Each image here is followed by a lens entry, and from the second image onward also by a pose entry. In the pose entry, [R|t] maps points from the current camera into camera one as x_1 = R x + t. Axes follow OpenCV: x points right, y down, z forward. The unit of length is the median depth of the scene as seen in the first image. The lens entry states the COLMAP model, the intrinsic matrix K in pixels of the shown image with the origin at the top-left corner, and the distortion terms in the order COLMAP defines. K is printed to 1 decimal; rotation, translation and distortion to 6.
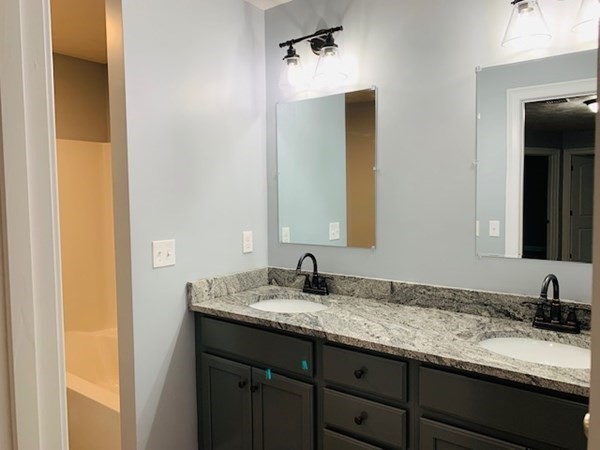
lens RADIAL K [[451.3, 0, 300.3], [0, 451.3, 222.4], [0, 0, 1]] dist [0.046858, -0.049705]
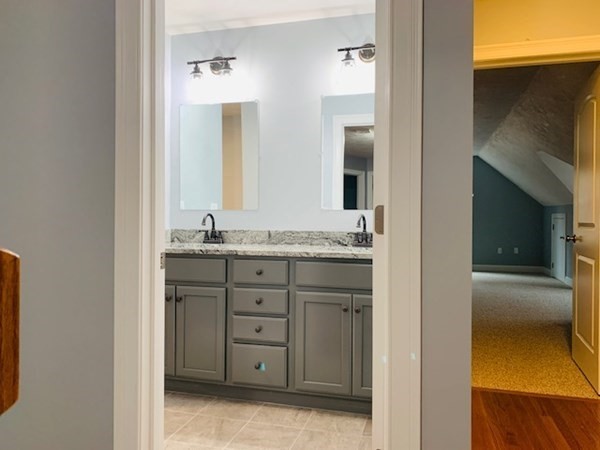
lens RADIAL K [[451.3, 0, 301.8], [0, 451.3, 230.4], [0, 0, 1]] dist [0.046858, -0.049705]
pose [[0.928950, 0.012076, 0.370008, -0.245349], [0.003151, 0.999174, -0.040519, 0.187889], [-0.370192, 0.038806, 0.928144, -0.420272]]
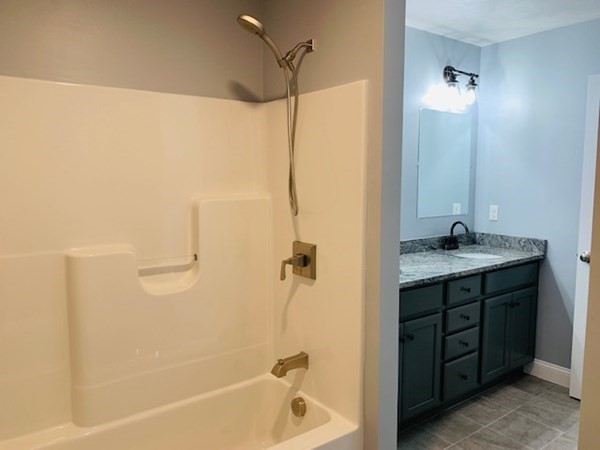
lens RADIAL K [[451.3, 0, 279.3], [0, 451.3, 237.1], [0, 0, 1]] dist [0.046858, -0.049705]
pose [[0.274592, -0.100677, 0.956276, -1.240568], [0.054645, 0.994530, 0.089013, -0.034020], [-0.960007, 0.027813, 0.278592, 0.908226]]
